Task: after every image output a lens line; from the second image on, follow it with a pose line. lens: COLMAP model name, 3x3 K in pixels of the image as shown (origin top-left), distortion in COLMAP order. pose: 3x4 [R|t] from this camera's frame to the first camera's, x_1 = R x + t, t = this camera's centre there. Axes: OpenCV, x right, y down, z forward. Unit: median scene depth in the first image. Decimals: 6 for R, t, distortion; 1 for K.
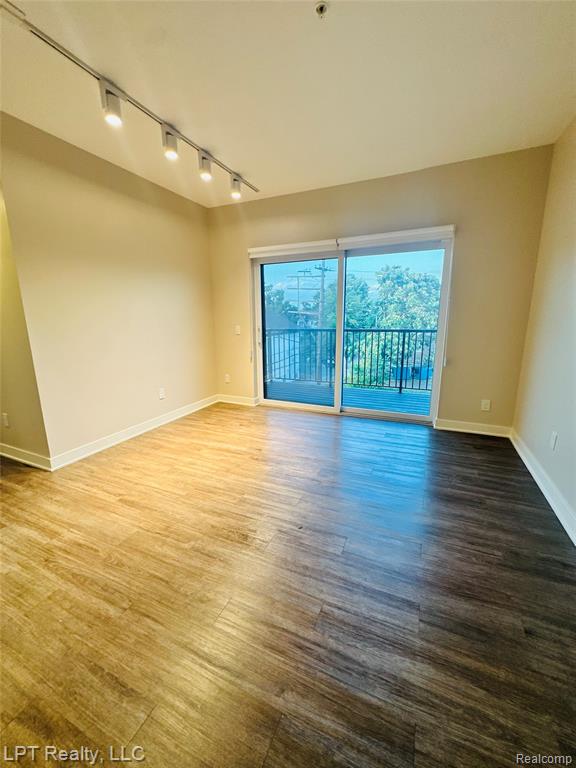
lens RADIAL K [[308.0, 0, 287.8], [0, 308.0, 382.9], [0, 0, 1]] dist [-0.004138, 0.001112]
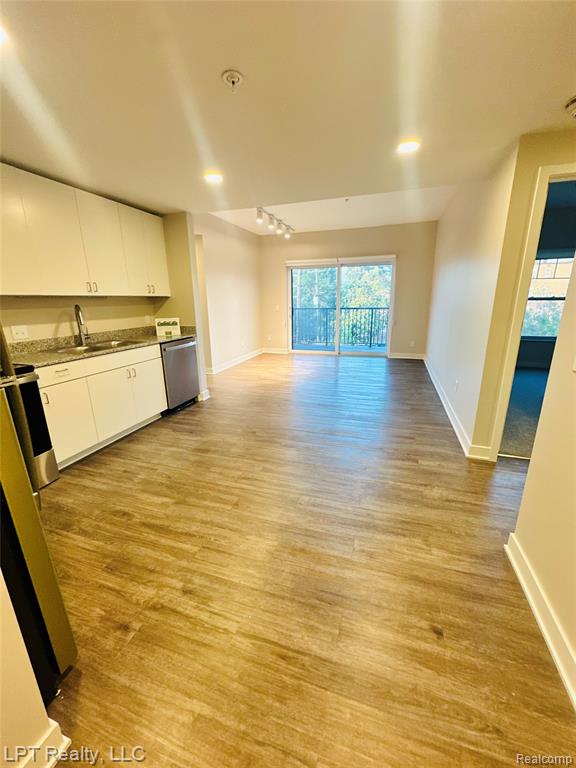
lens RADIAL K [[308.0, 0, 289.6], [0, 308.0, 381.5], [0, 0, 1]] dist [-0.004138, 0.001112]
pose [[0.994388, -0.032819, 0.100576, -0.393175], [0.027886, 0.998357, 0.050062, 0.207487], [-0.102054, -0.046976, 0.993669, -0.994214]]
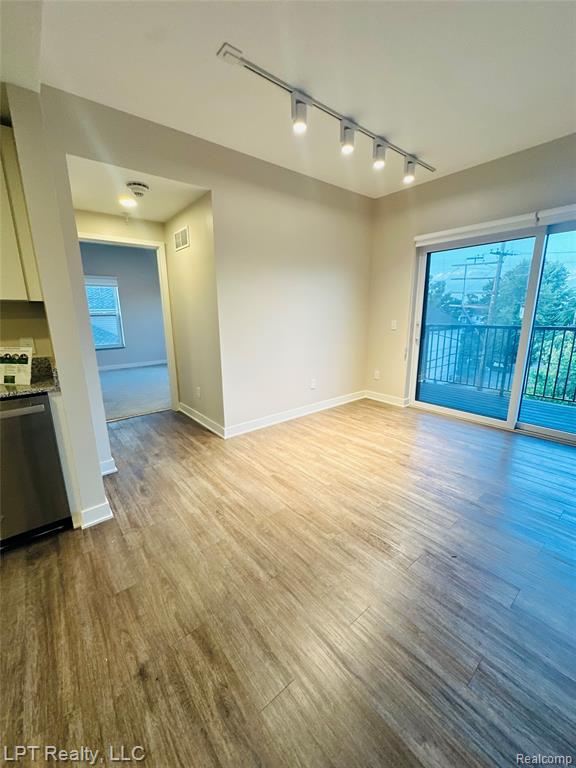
lens RADIAL K [[308.0, 0, 289.4], [0, 308.0, 383.3], [0, 0, 1]] dist [-0.004138, 0.001112]
pose [[0.895318, 0.099556, -0.434160, -0.028306], [-0.091513, 0.995022, 0.039450, -0.002450], [0.435926, 0.004410, 0.899972, 0.013157]]
